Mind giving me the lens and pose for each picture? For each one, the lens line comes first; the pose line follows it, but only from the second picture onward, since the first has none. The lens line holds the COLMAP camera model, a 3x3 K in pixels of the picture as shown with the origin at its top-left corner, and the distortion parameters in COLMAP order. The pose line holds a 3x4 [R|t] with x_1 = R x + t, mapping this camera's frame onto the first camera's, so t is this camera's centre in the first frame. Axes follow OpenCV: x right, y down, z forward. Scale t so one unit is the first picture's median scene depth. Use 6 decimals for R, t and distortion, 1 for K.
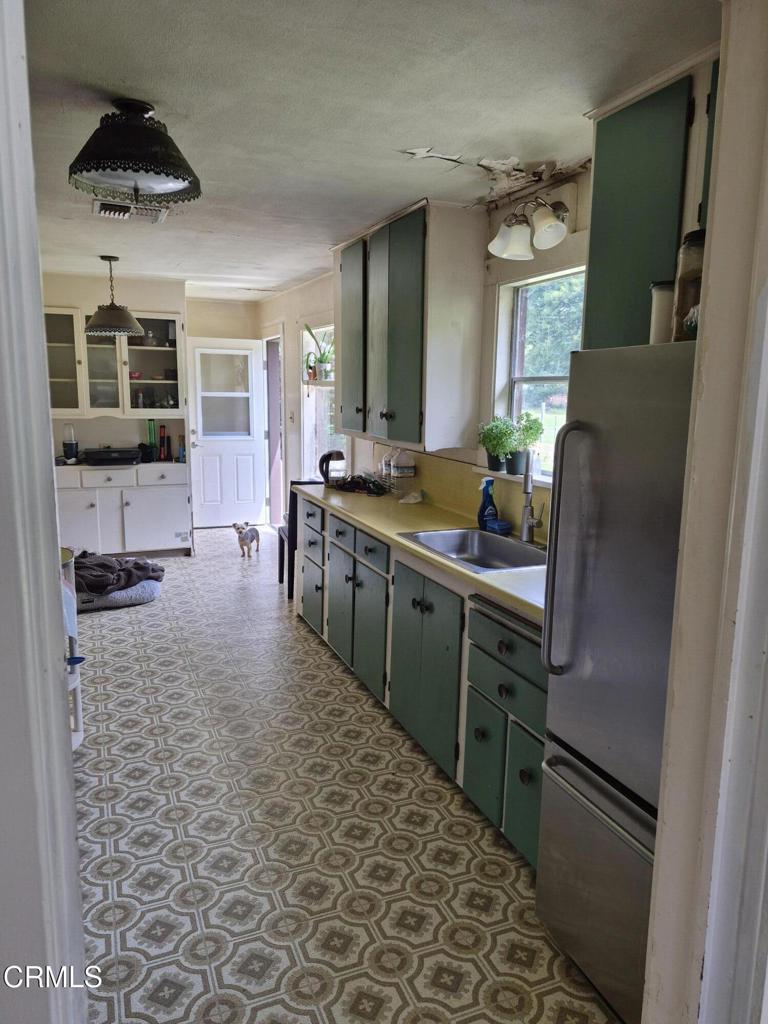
lens RADIAL K [[710.8, 0, 384.0], [0, 710.8, 512.0], [0, 0, 1]] dist [0.112550, -0.135711]
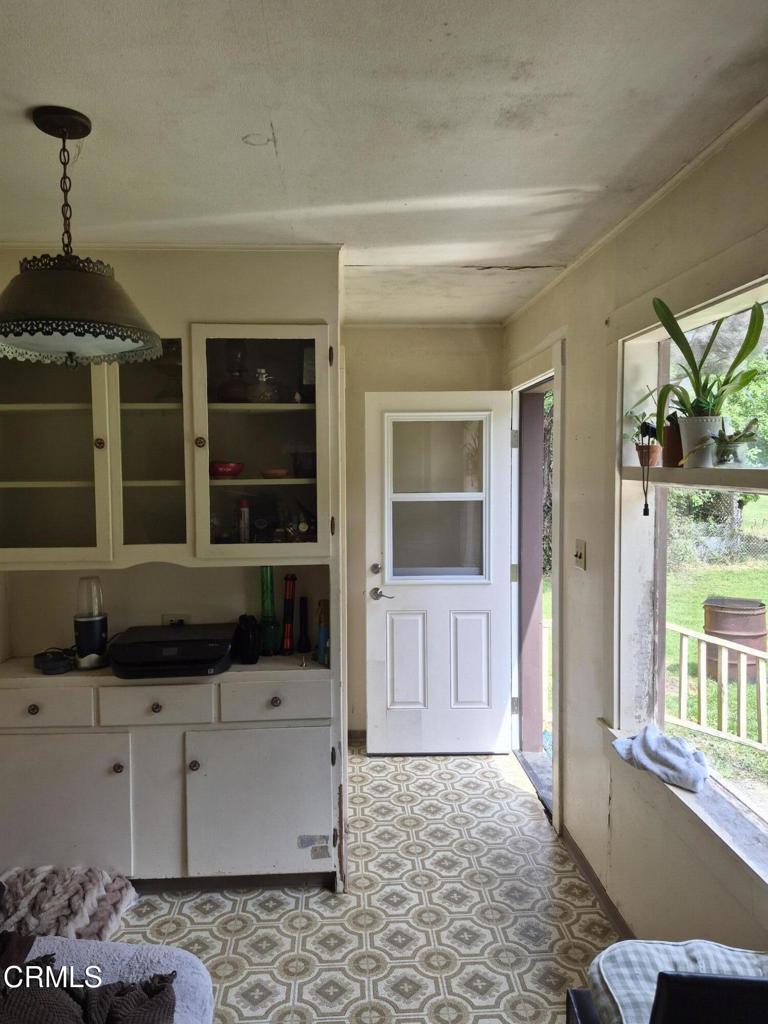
lens RADIAL K [[710.8, 0, 384.0], [0, 710.8, 512.0], [0, 0, 1]] dist [0.112550, -0.135711]
pose [[0.945564, -0.001300, -0.325433, -0.108961], [-0.034944, 0.993805, -0.105501, -0.117756], [0.323554, 0.111130, 0.939661, 0.608476]]
